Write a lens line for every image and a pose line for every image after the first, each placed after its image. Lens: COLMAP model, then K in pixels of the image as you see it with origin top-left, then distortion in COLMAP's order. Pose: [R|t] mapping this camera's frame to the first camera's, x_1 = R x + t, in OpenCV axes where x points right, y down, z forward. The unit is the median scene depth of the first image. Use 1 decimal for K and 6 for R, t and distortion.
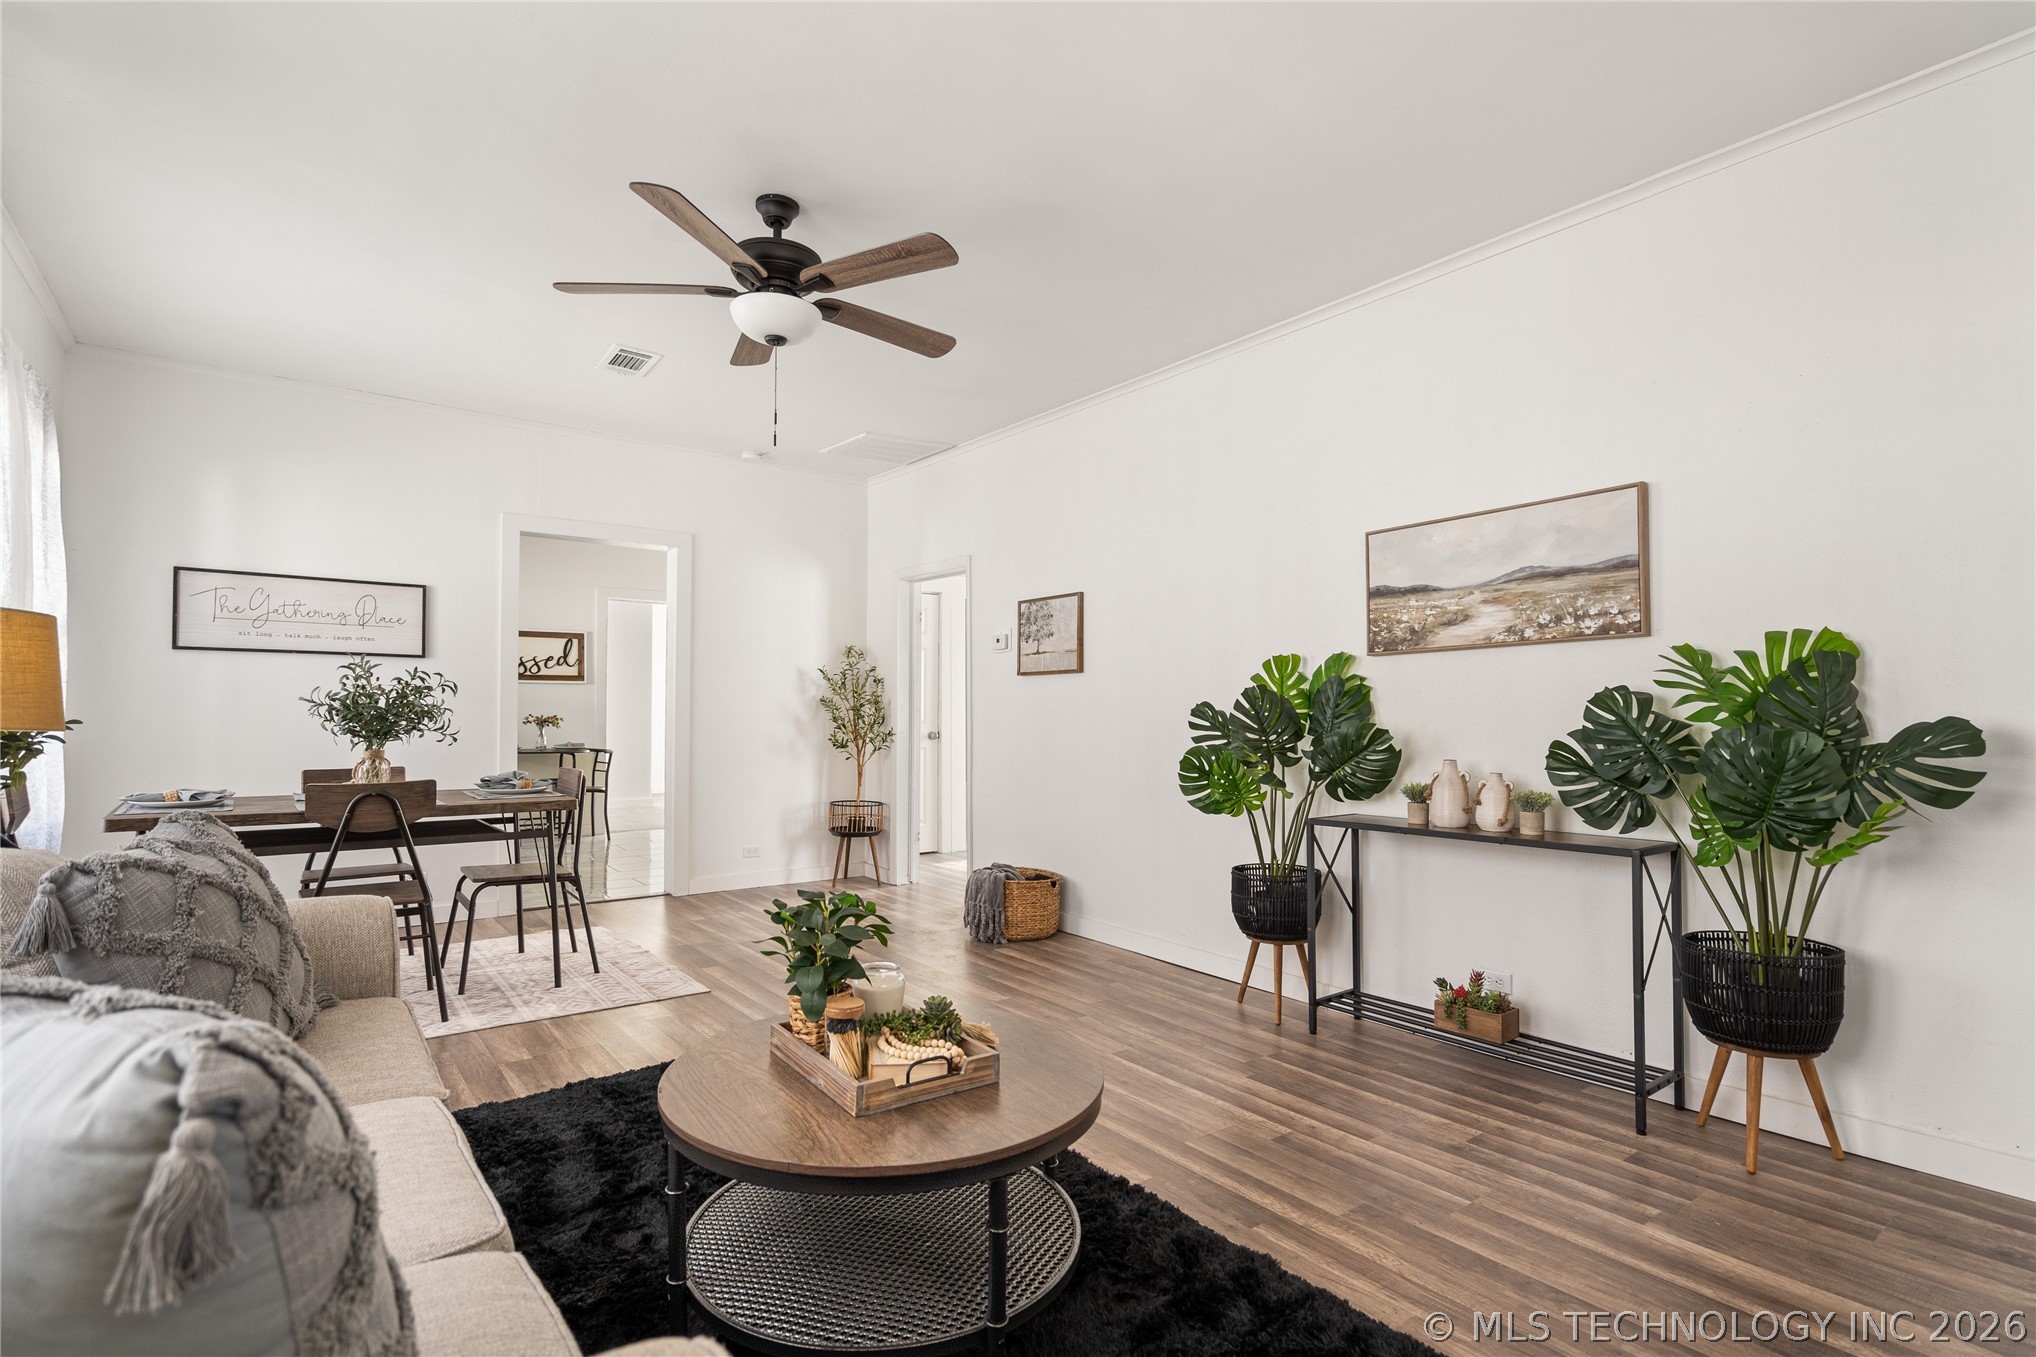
lens RADIAL K [[964.3, 0, 982.0], [0, 964.3, 709.6], [0, 0, 1]] dist [0.000732, 0.000583]
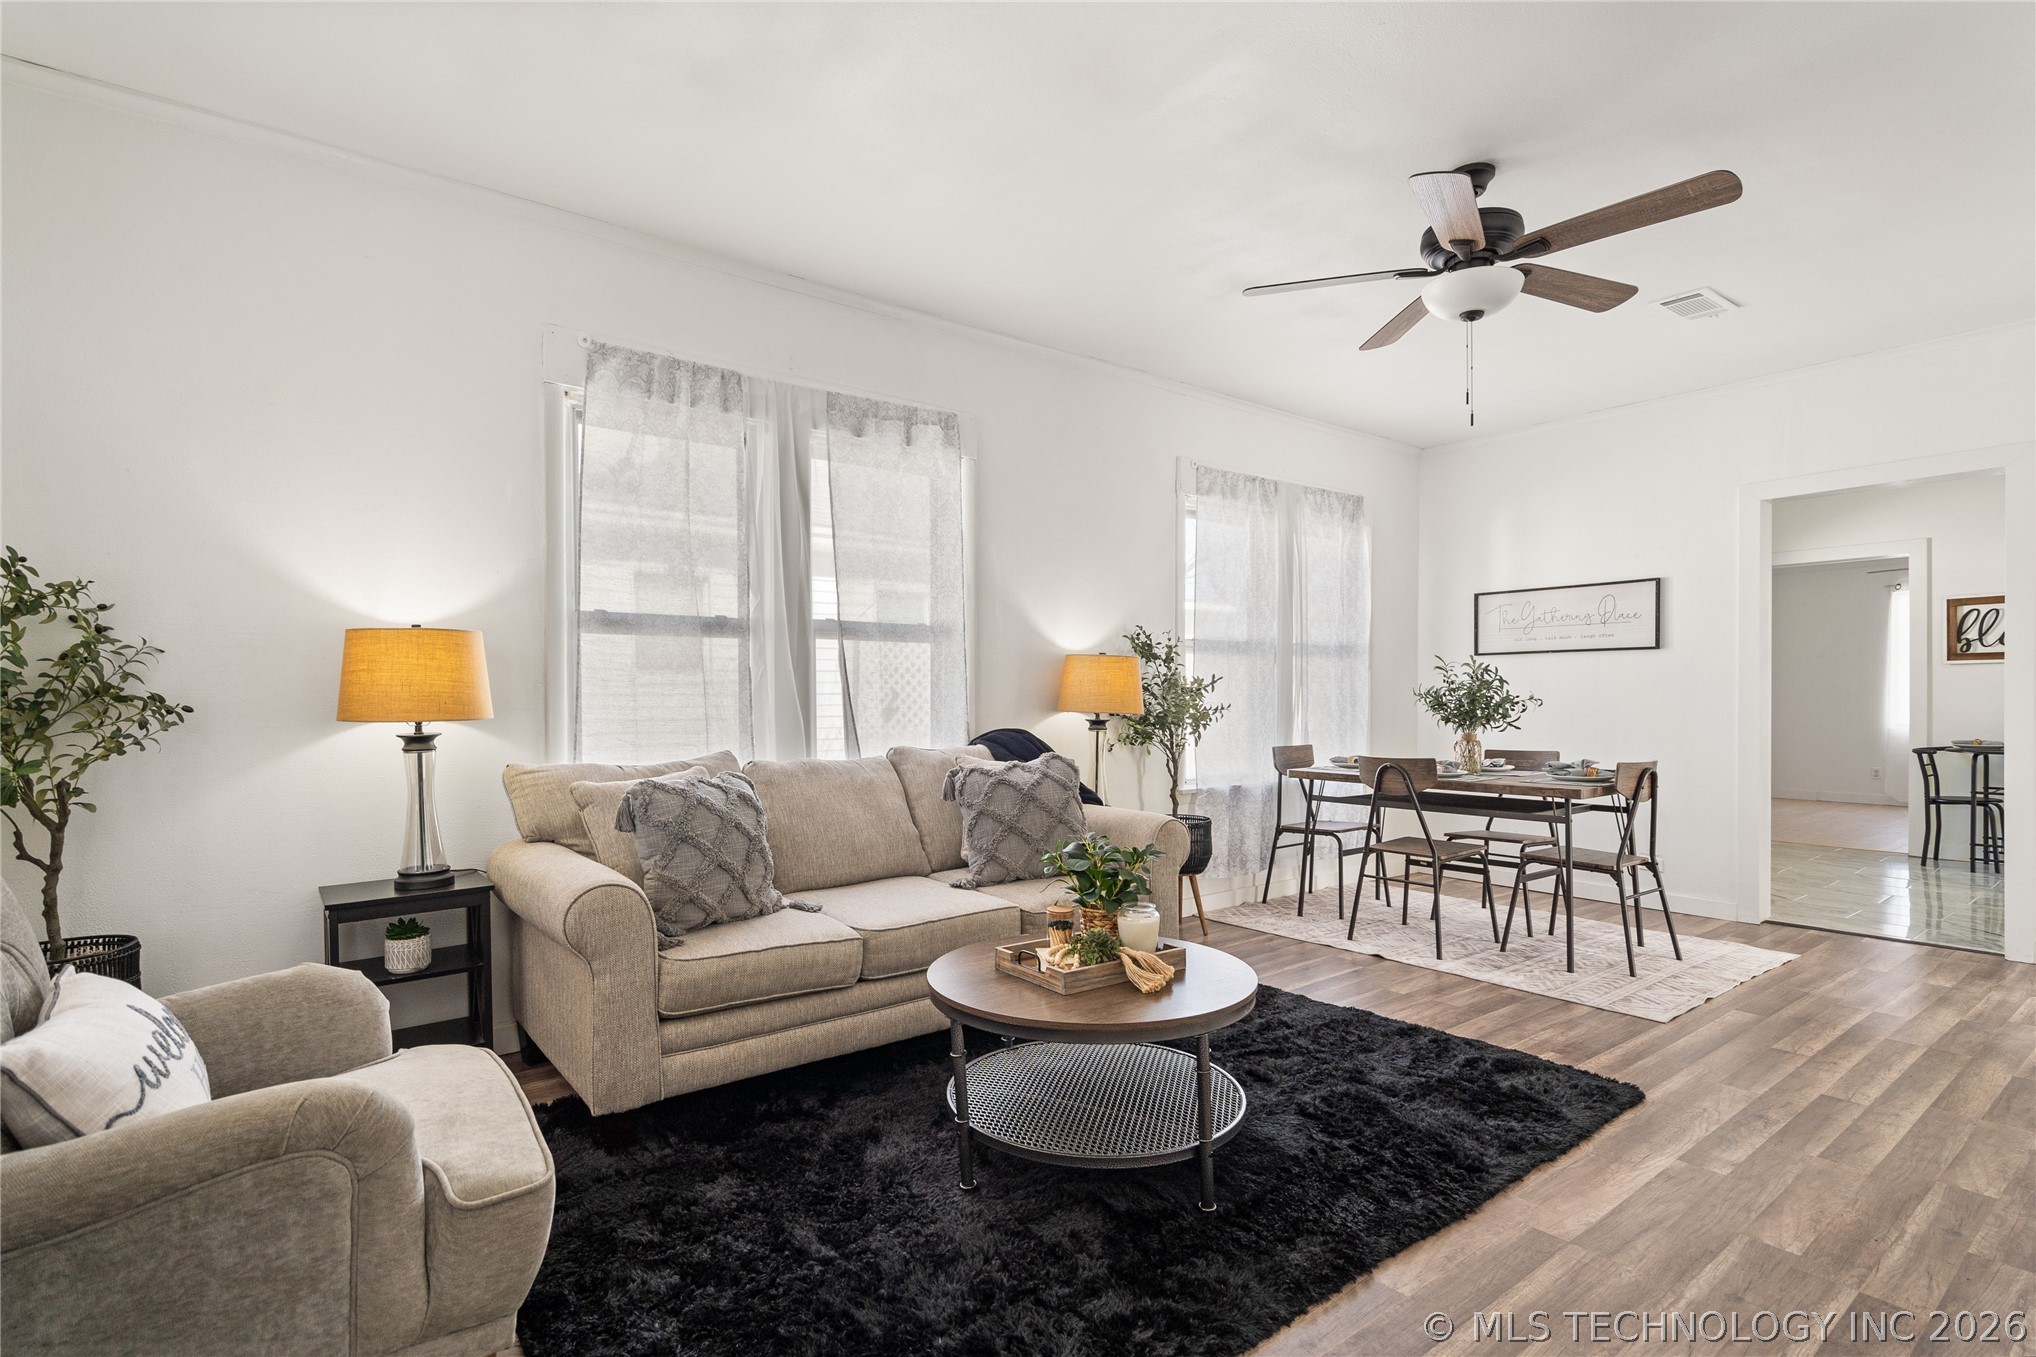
lens RADIAL K [[964.3, 0, 1015.6], [0, 964.3, 696.0], [0, 0, 1]] dist [0.000732, 0.000583]
pose [[0.020380, -0.010313, -0.999739, 0.461640], [0.006076, 0.999930, -0.010191, 0.002910], [0.999774, -0.005867, 0.020441, 0.322512]]
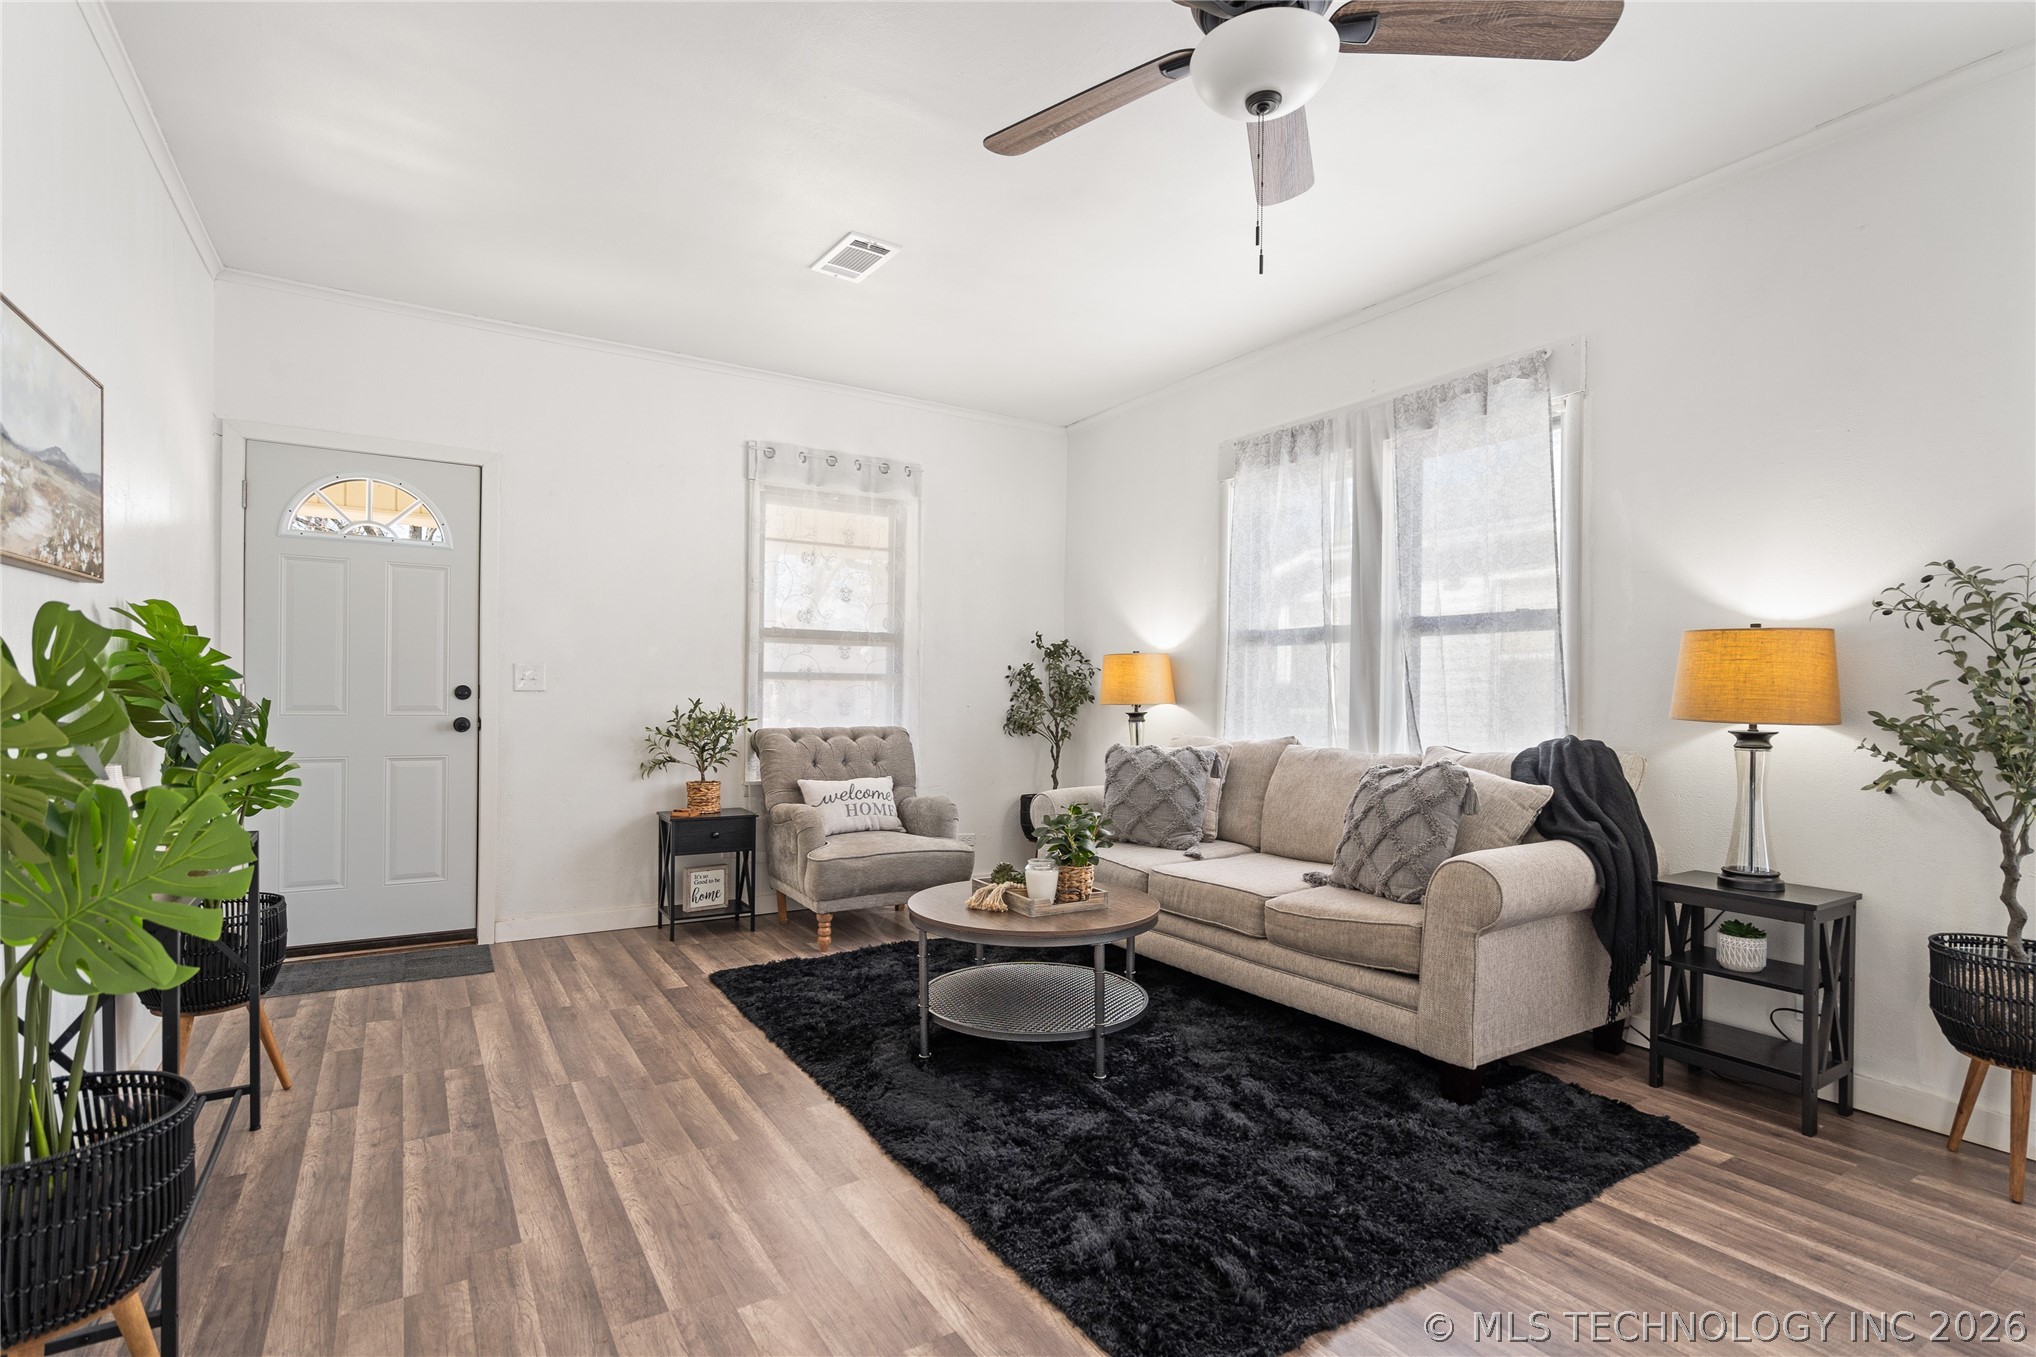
lens RADIAL K [[964.3, 0, 1022.8], [0, 964.3, 681.5], [0, 0, 1]] dist [0.000732, 0.000583]
pose [[-0.998581, -0.014058, 0.051370, -0.059651], [-0.014824, 0.999784, -0.014562, 0.001669], [-0.051154, -0.015303, -0.998574, 1.017823]]
